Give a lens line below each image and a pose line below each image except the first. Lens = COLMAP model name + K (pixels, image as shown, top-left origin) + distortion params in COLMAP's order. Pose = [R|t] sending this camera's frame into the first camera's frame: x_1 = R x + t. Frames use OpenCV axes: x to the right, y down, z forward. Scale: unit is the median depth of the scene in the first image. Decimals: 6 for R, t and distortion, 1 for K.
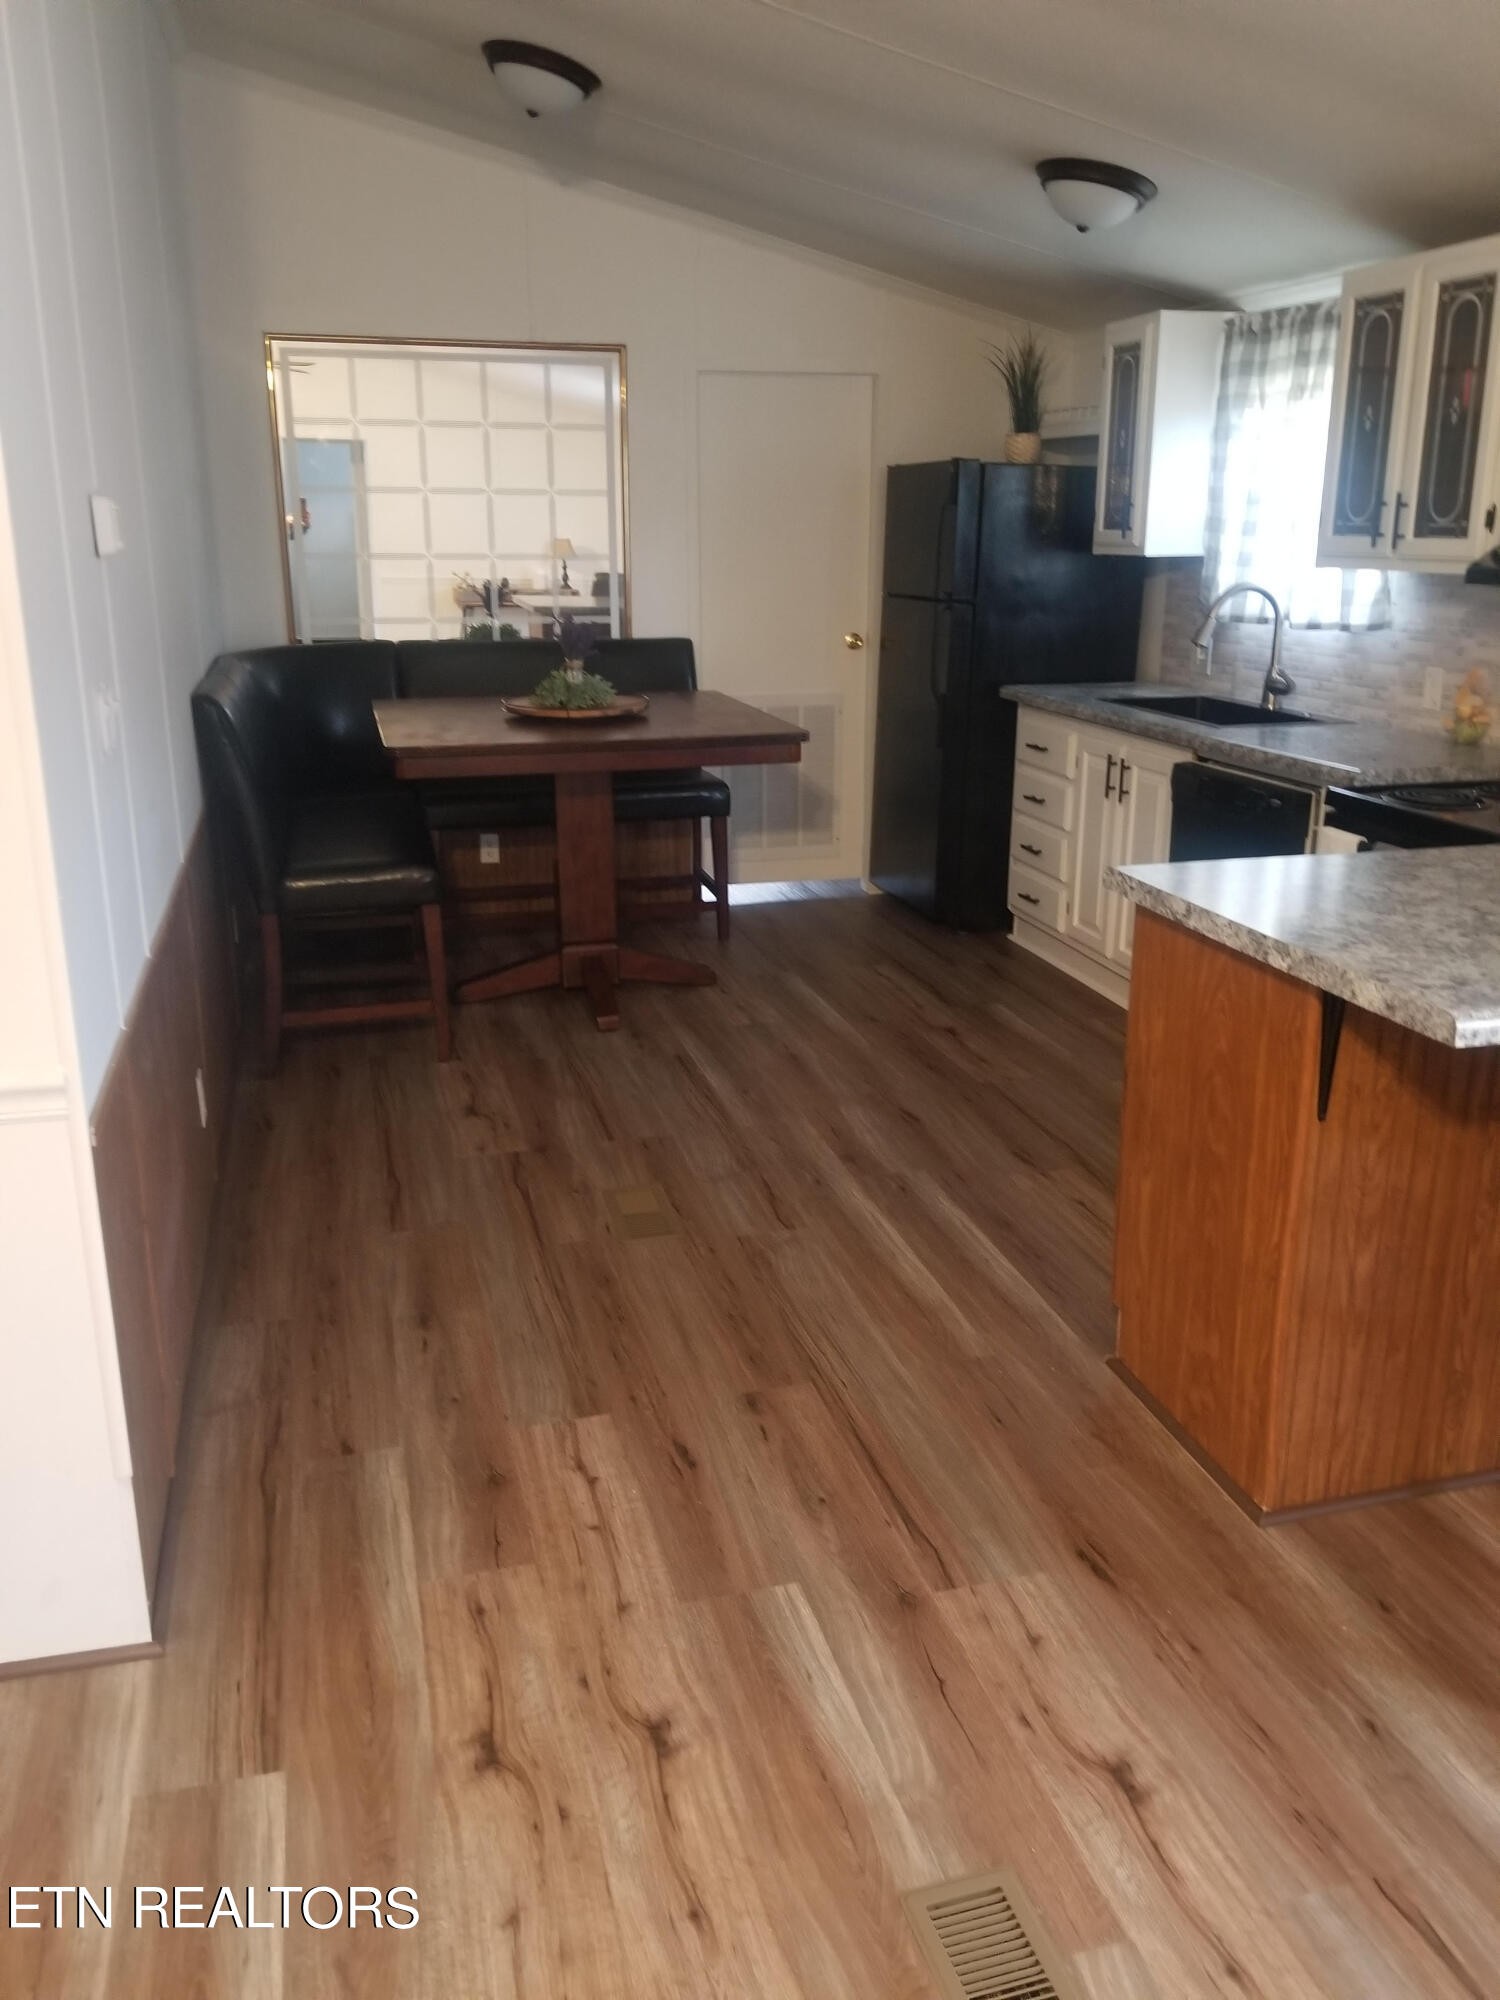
lens RADIAL K [[1669.5, 0, 753.2], [0, 1669.5, 1009.6], [0, 0, 1]] dist [0.092550, -0.146030]
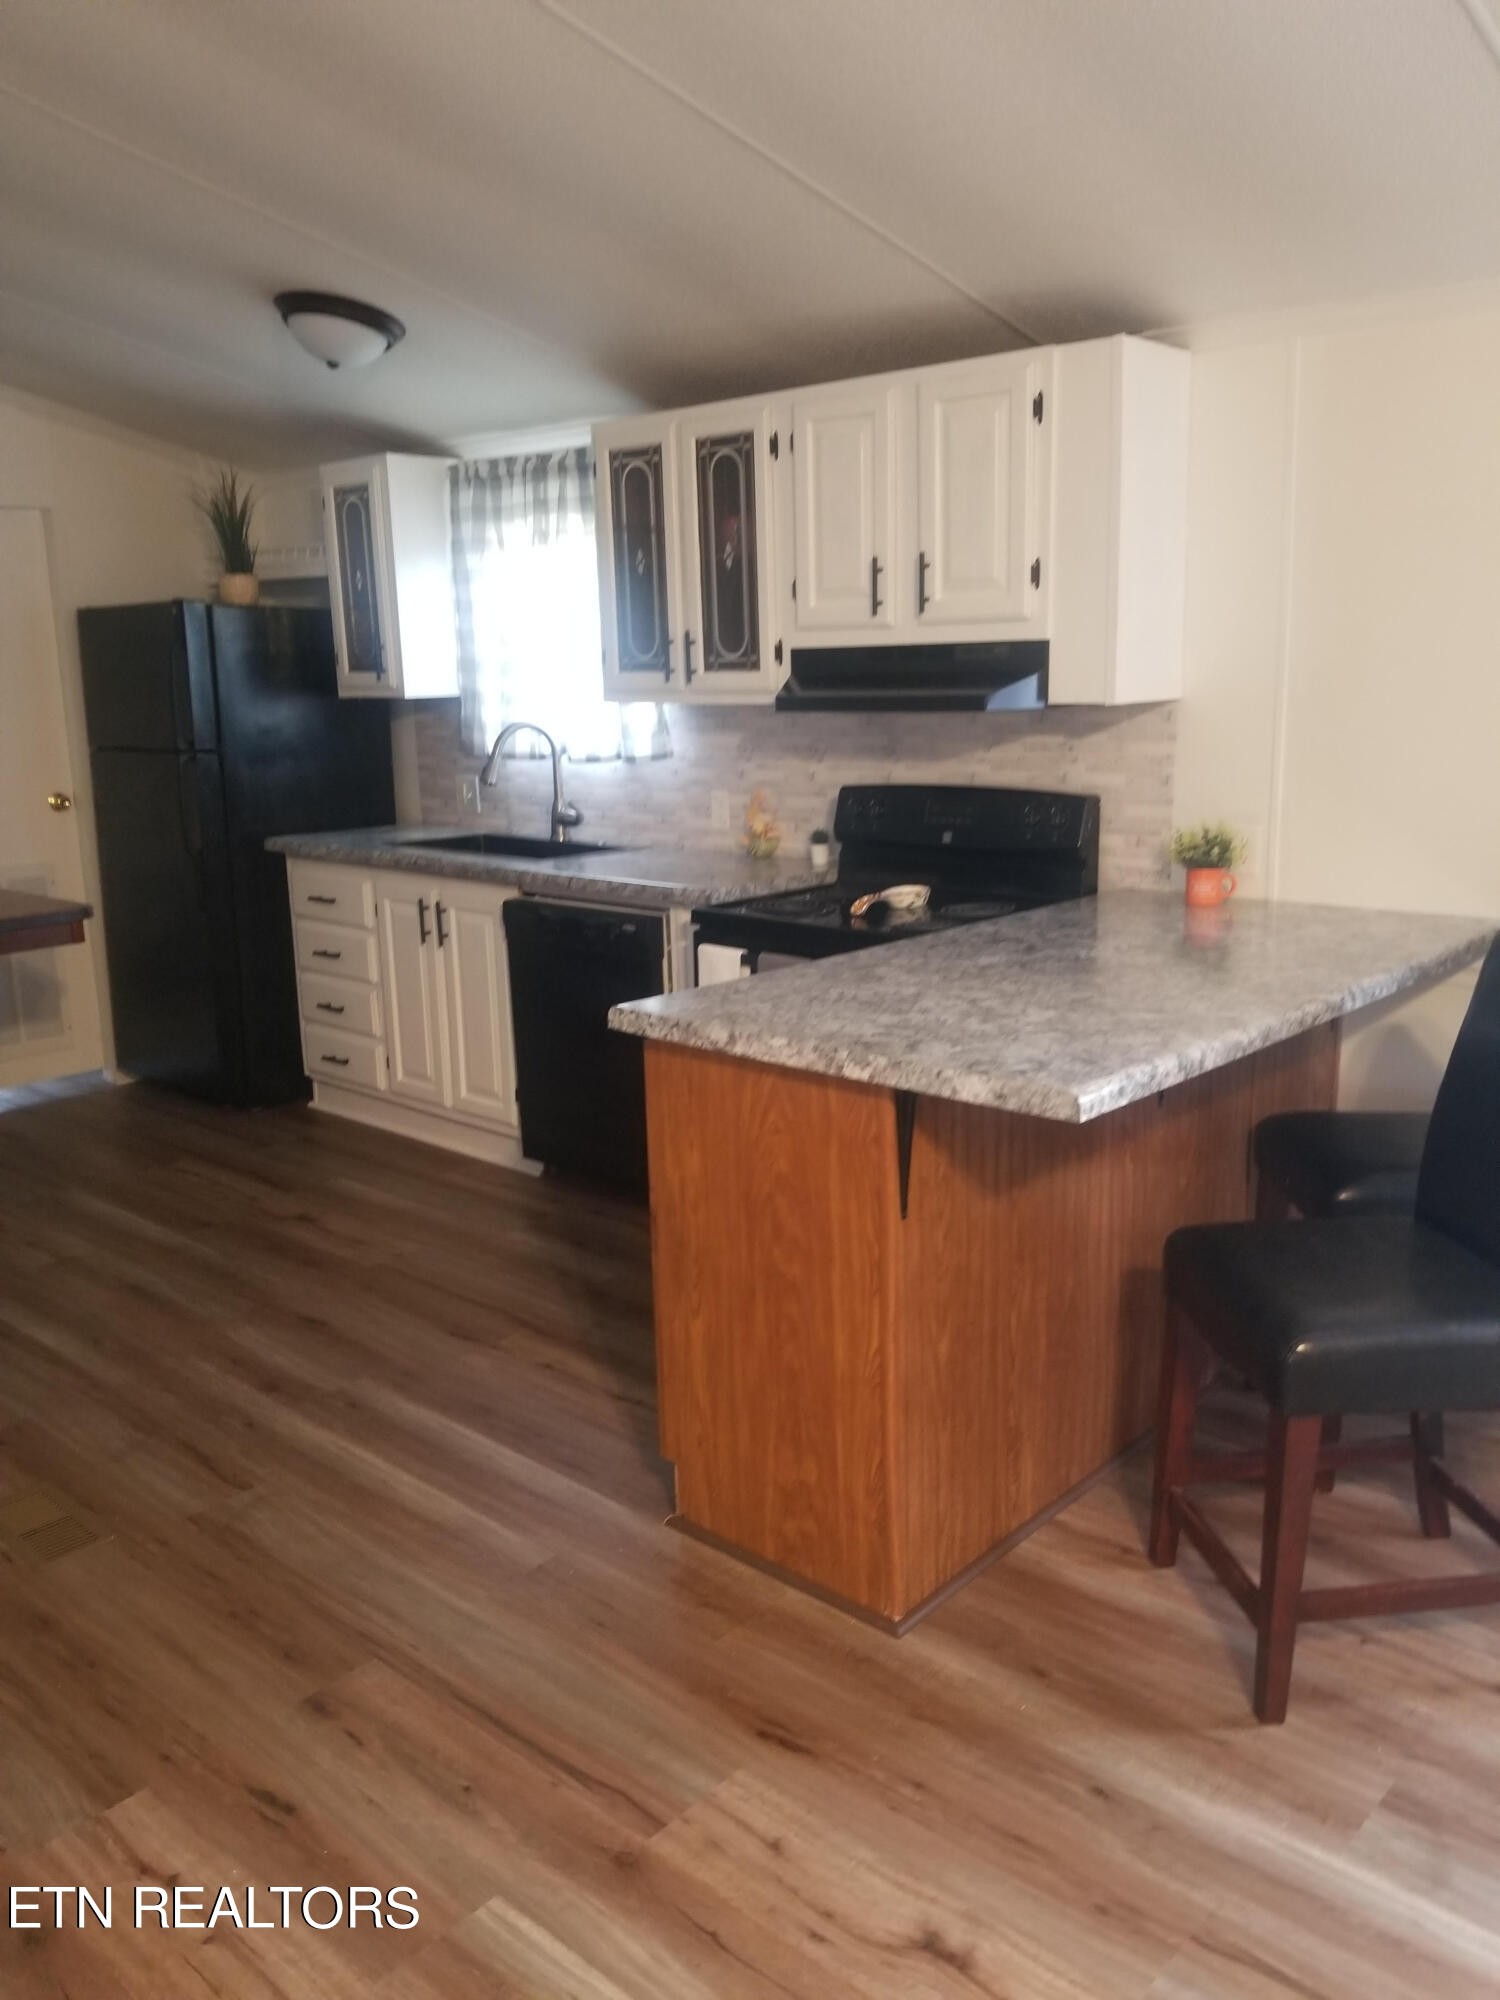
lens RADIAL K [[1669.5, 0, 766.4], [0, 1669.5, 1002.2], [0, 0, 1]] dist [0.092550, -0.146030]
pose [[0.825220, -0.134193, 0.548638, -0.205284], [0.181760, 0.982789, -0.033006, -0.034180], [-0.534767, 0.126958, 0.835408, 0.130669]]
